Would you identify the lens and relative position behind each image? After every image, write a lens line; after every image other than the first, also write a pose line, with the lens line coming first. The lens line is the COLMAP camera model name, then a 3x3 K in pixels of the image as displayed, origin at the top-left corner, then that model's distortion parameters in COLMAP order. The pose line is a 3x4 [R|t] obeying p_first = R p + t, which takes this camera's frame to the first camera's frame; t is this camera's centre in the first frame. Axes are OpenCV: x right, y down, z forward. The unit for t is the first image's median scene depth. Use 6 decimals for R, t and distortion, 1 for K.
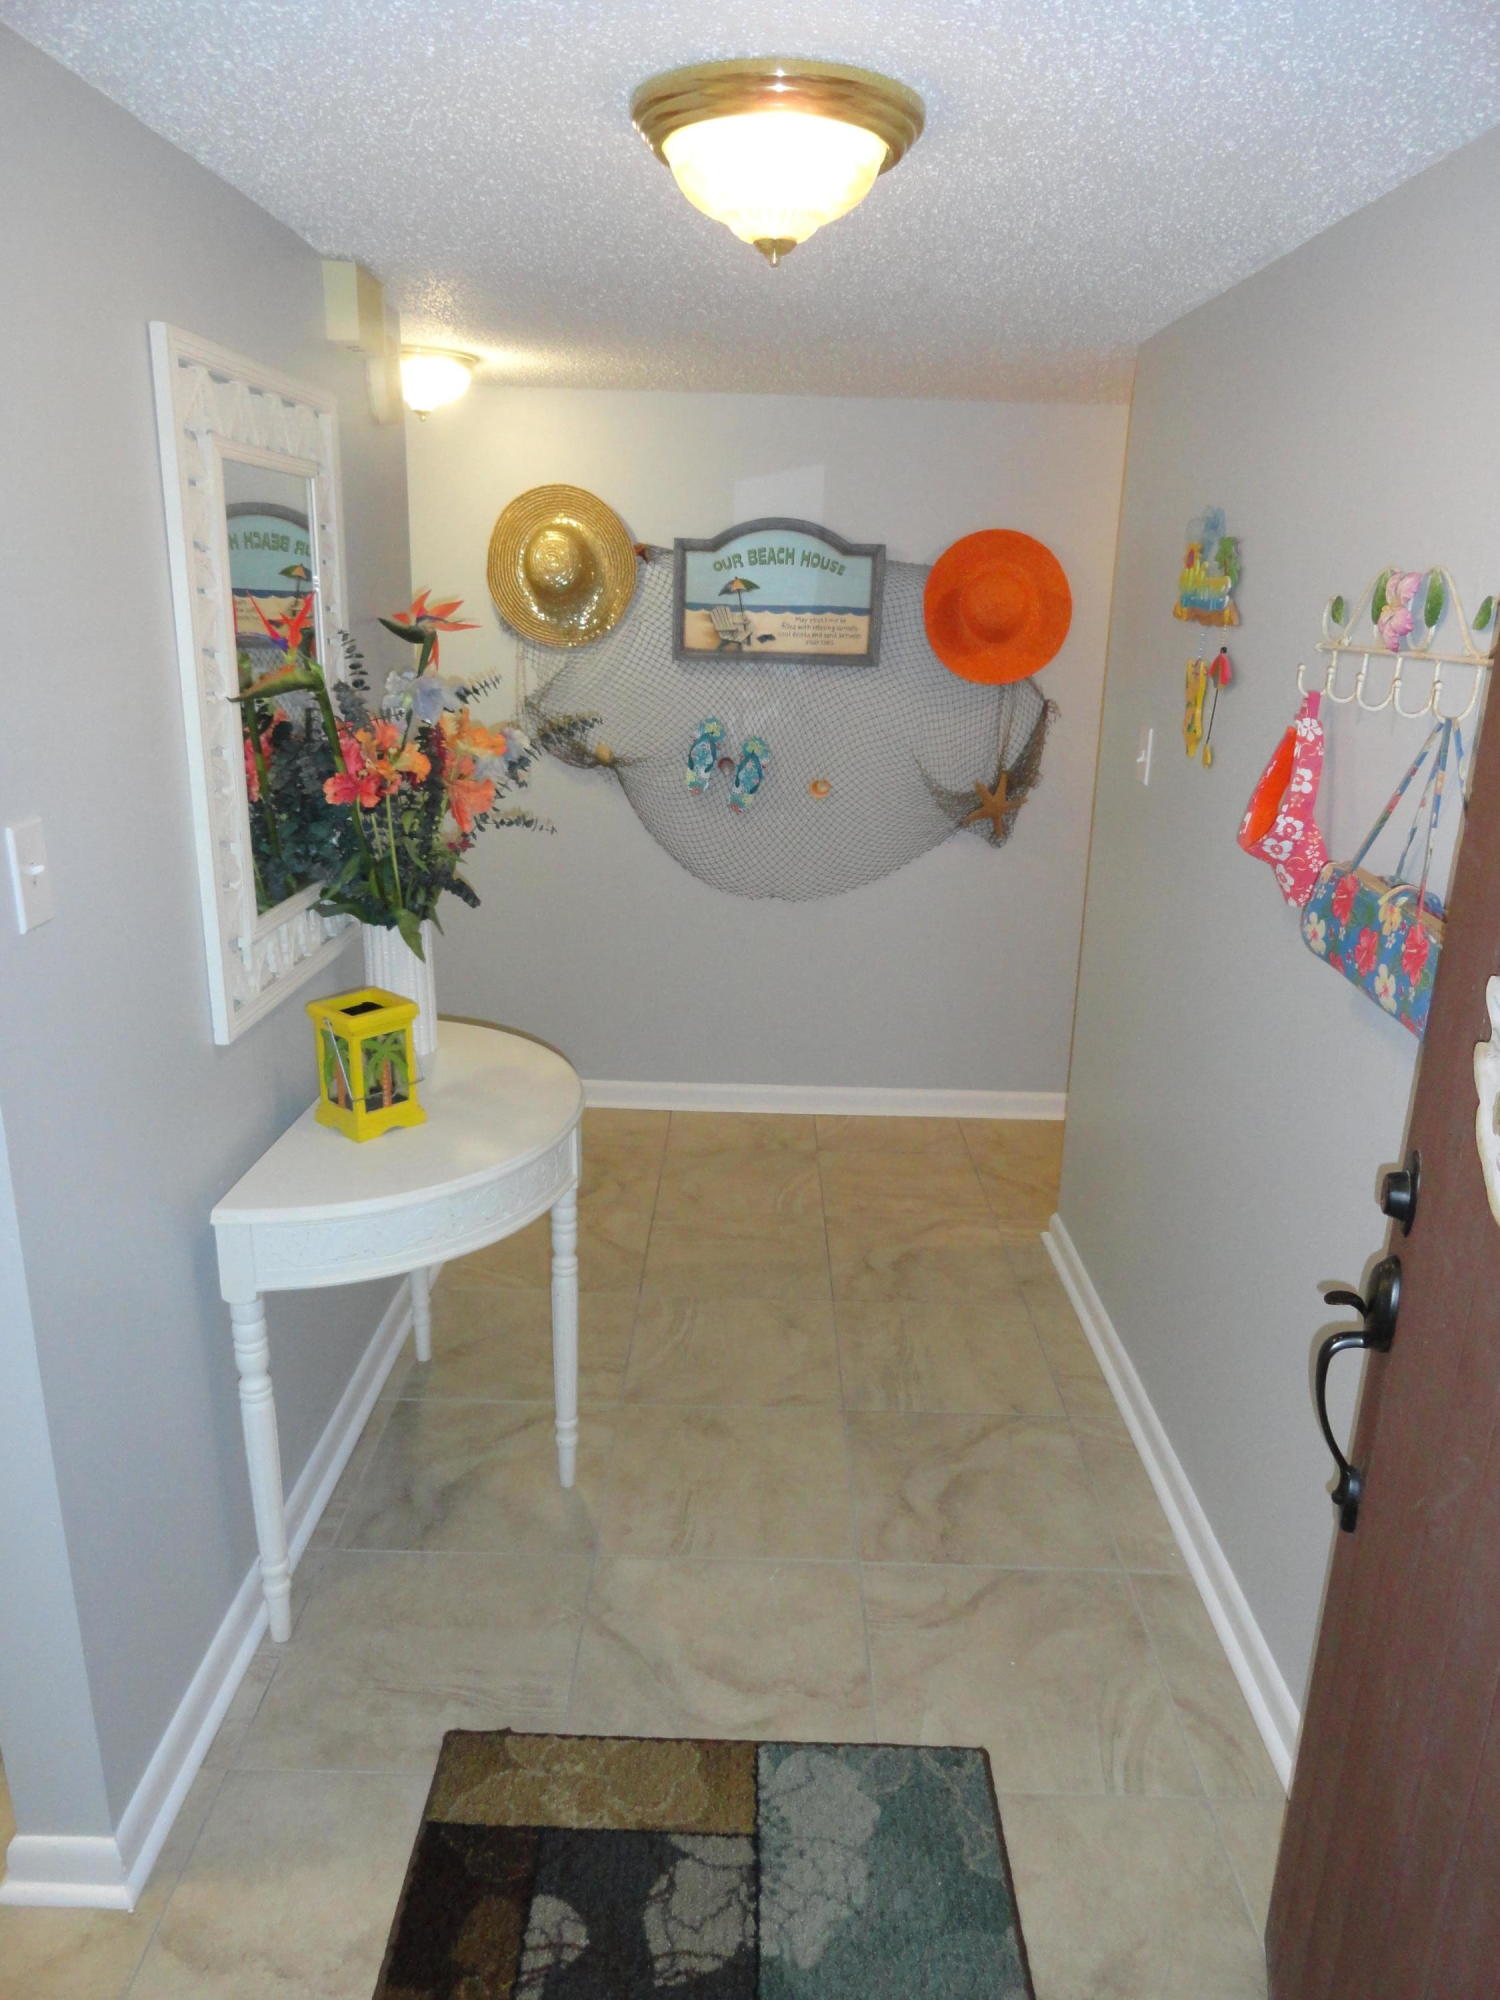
lens RADIAL K [[1367.9, 0, 749.6], [0, 1367.9, 1000.7], [0, 0, 1]] dist [0.003909, 0.001059]
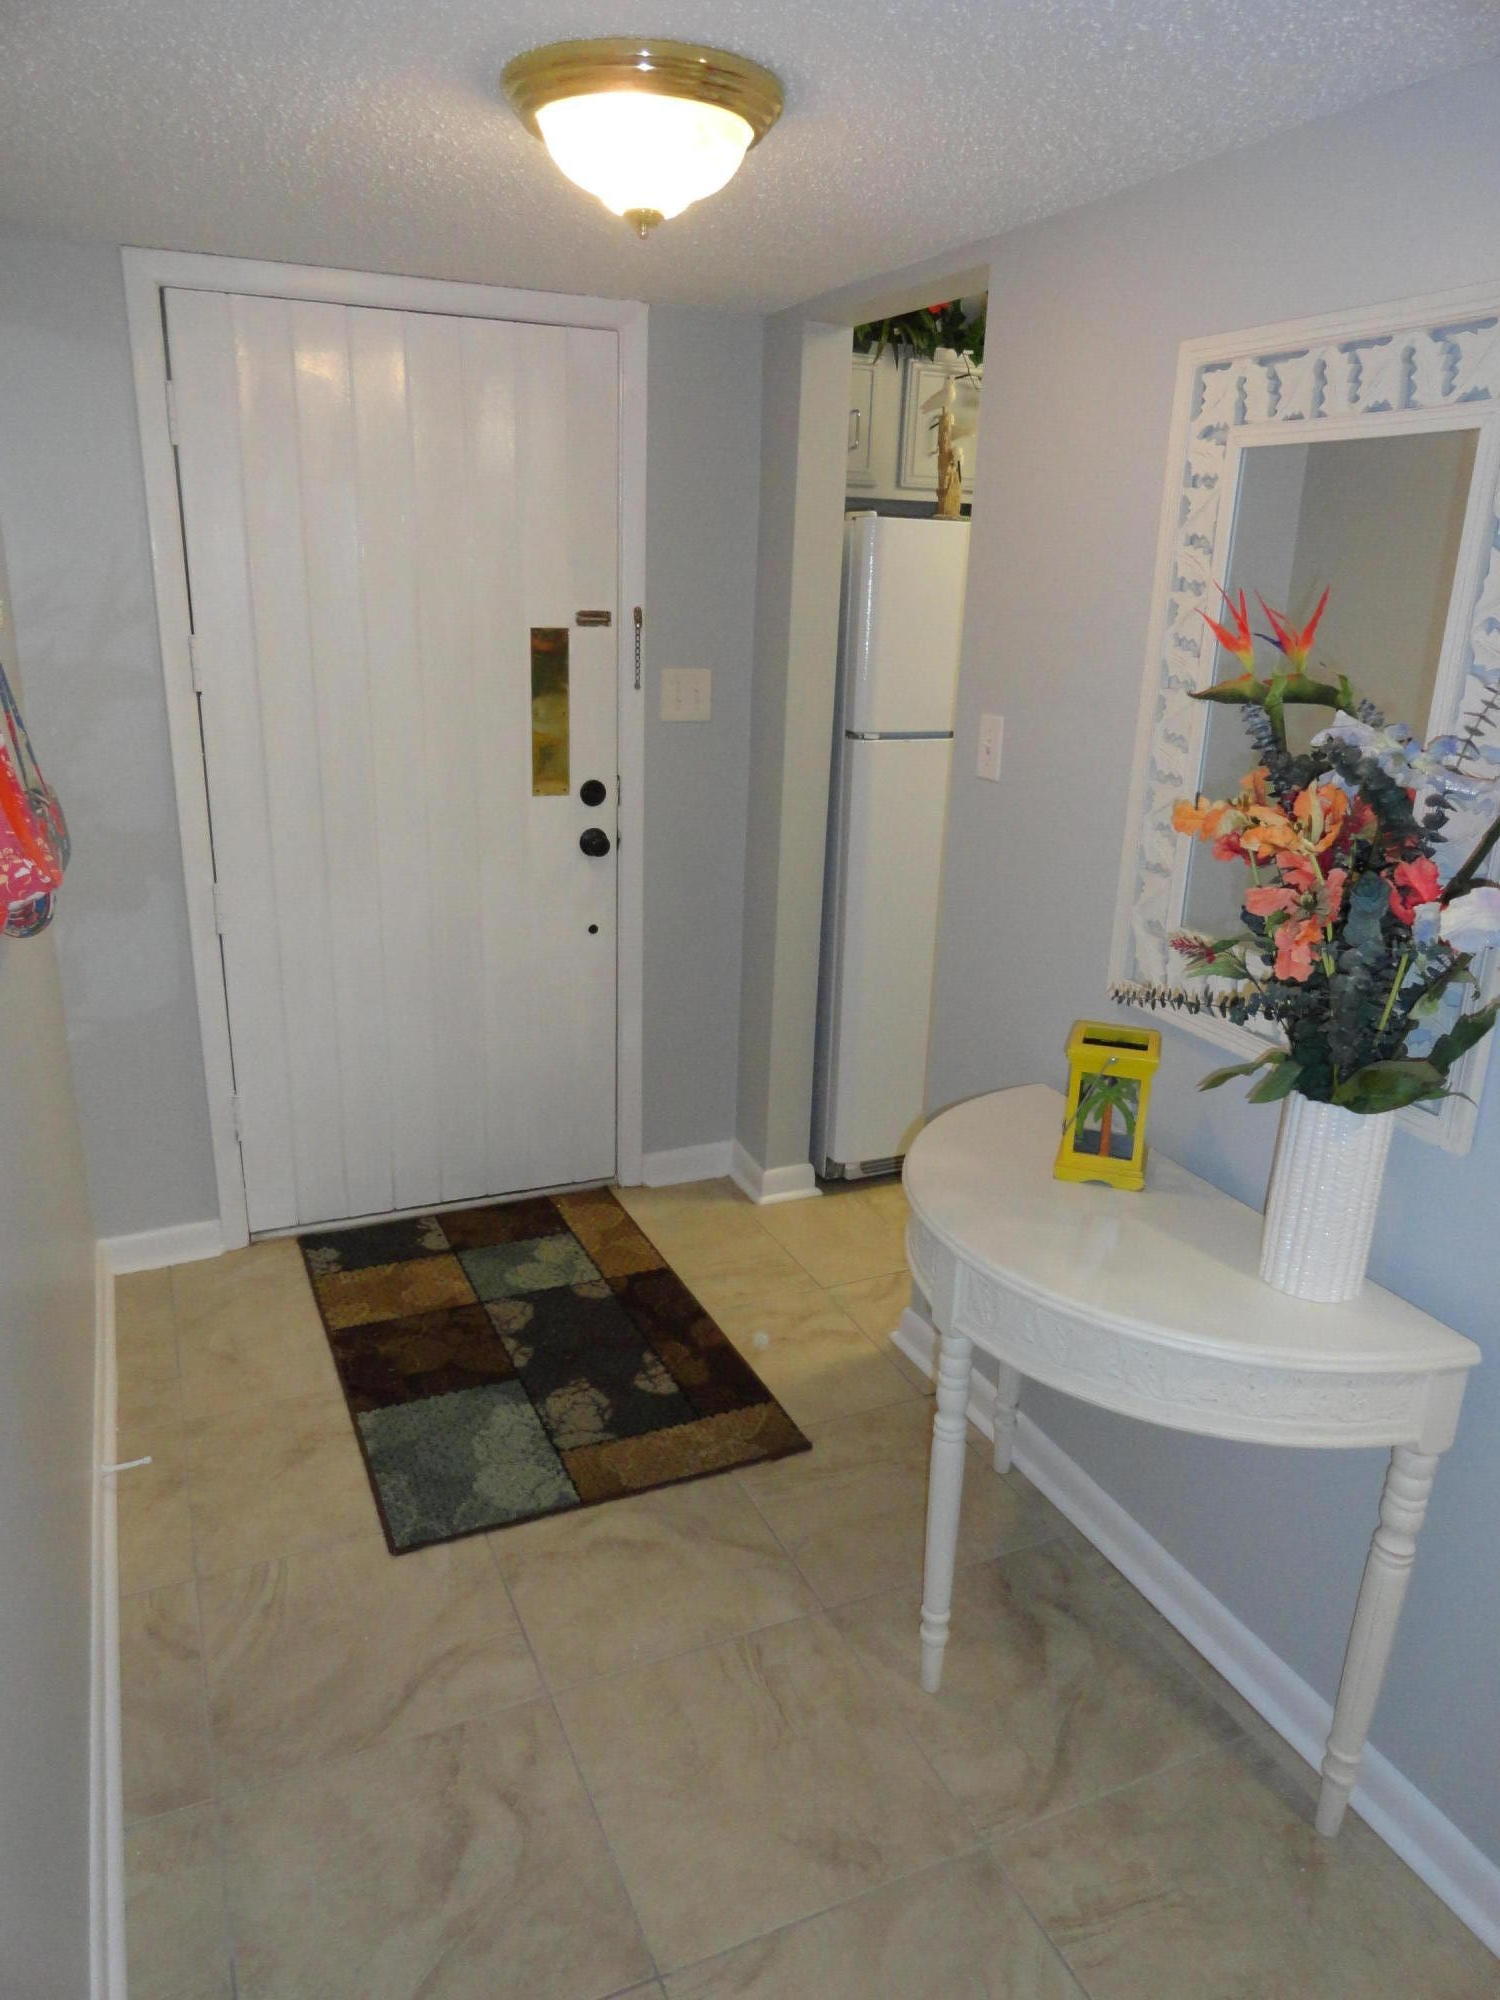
lens RADIAL K [[1367.9, 0, 750.4], [0, 1367.9, 1001.1], [0, 0, 1]] dist [0.003909, 0.001059]
pose [[-0.906170, 0.071661, -0.416797, 0.350136], [-0.178107, 0.829214, 0.529795, -0.505859], [0.383579, 0.554319, -0.738645, 1.731568]]
